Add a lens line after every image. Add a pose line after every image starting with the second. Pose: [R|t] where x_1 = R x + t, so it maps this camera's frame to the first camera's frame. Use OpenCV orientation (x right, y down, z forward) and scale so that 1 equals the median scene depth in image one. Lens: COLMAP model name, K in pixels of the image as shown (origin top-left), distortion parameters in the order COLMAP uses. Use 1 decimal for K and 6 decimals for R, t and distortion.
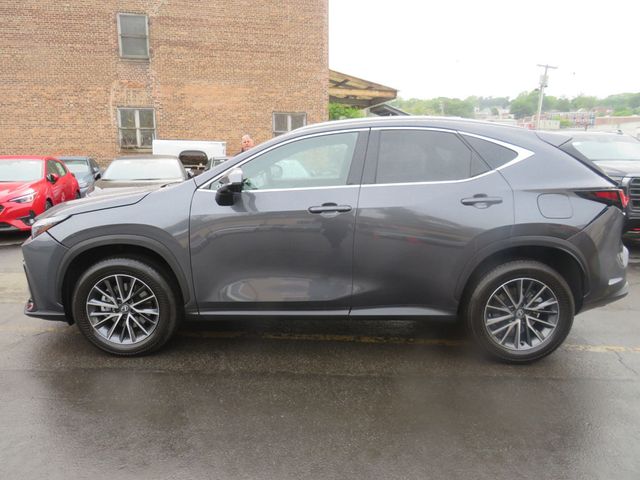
lens RADIAL K [[468.1, 0, 310.5], [0, 468.1, 240.3], [0, 0, 1]] dist [-0.074521, 0.050423]
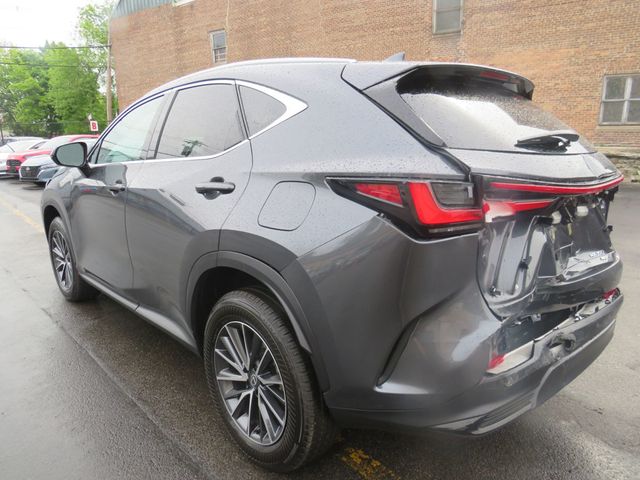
lens RADIAL K [[468.1, 0, 310.5], [0, 468.1, 240.3], [0, 0, 1]] dist [-0.074521, 0.050423]
pose [[0.687048, 0.141481, -0.712705, 0.176376], [-0.110385, 0.989799, 0.090077, -0.016194], [0.718179, 0.016785, 0.695656, 0.122349]]
